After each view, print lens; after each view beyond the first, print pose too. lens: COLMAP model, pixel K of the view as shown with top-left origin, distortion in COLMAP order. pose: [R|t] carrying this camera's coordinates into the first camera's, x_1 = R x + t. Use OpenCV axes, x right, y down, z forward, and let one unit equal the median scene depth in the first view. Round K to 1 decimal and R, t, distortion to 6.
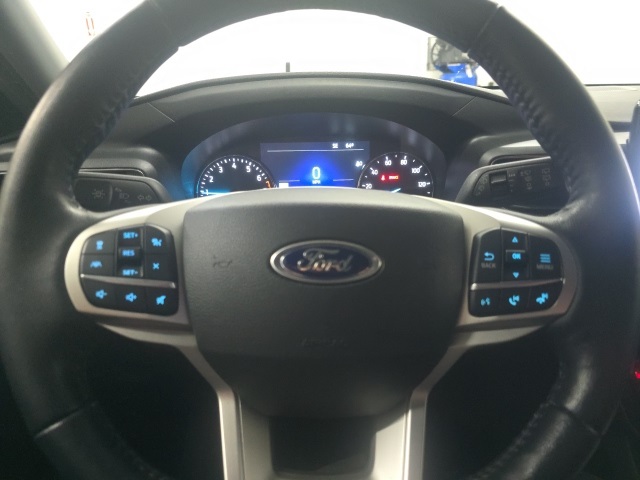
lens RADIAL K [[463.7, 0, 318.9], [0, 463.7, 257.0], [0, 0, 1]] dist [0.037872, -0.086922]
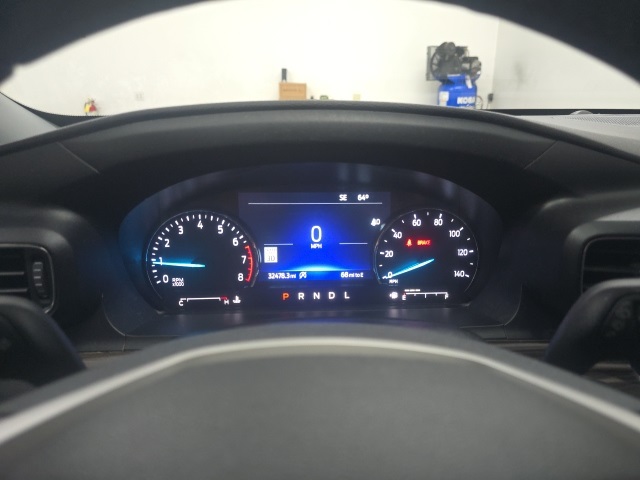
lens RADIAL K [[463.7, 0, 318.9], [0, 463.7, 257.0], [0, 0, 1]] dist [0.037872, -0.086922]
pose [[0.999737, 0.017483, 0.014862, -0.011815], [-0.017311, 0.999783, -0.011627, -0.140976], [-0.015062, 0.011366, 0.999822, 0.290475]]
